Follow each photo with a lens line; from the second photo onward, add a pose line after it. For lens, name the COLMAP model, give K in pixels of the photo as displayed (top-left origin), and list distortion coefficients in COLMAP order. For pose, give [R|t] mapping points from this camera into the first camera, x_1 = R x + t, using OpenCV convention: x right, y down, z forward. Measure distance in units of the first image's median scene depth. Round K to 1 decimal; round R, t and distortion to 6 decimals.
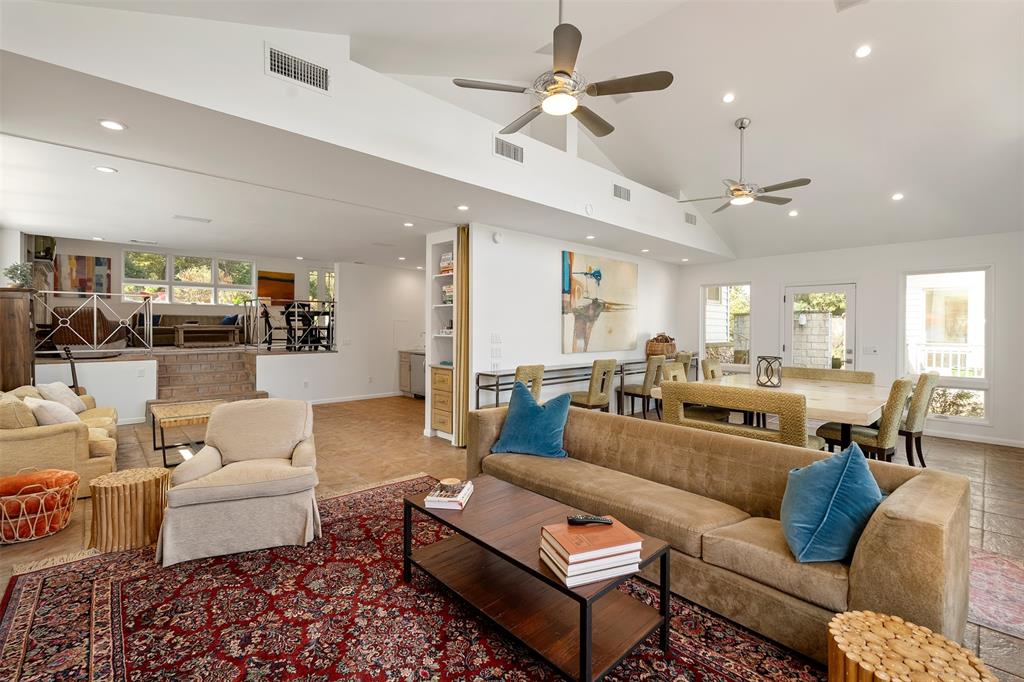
lens RADIAL K [[458.2, 0, 516.6], [0, 458.2, 335.4], [0, 0, 1]] dist [-0.001800, 0.000900]
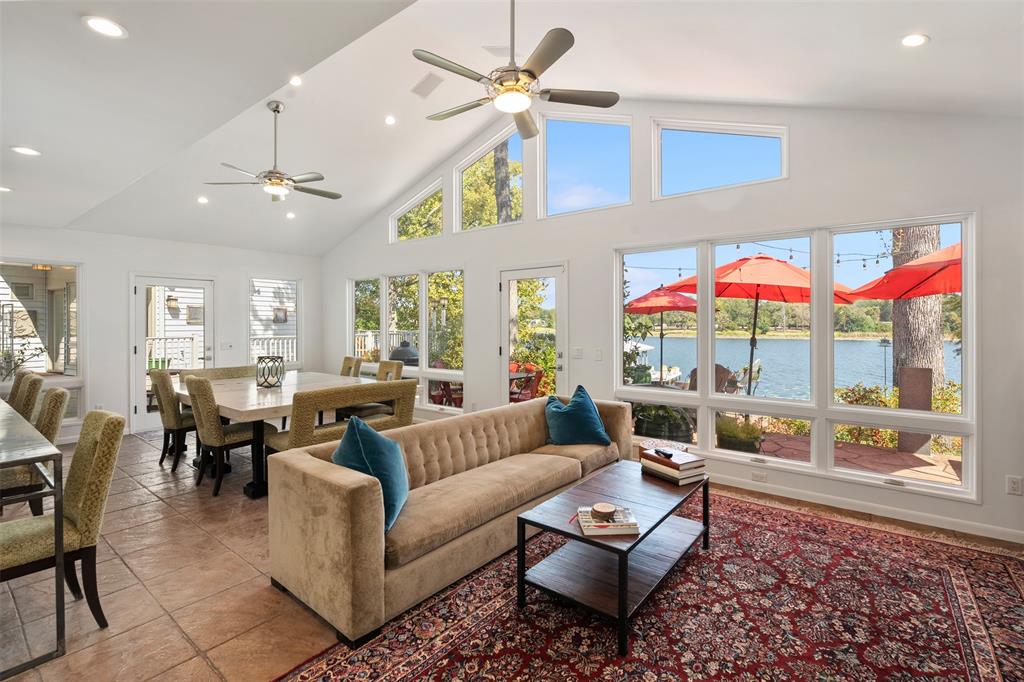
lens RADIAL K [[458.2, 0, 517.1], [0, 458.2, 331.3], [0, 0, 1]] dist [-0.001800, 0.000900]
pose [[-0.159281, -0.020785, 0.987014, -1.123184], [0.006436, 0.999735, 0.022091, -0.054647], [-0.987212, 0.009871, -0.159105, 1.479727]]
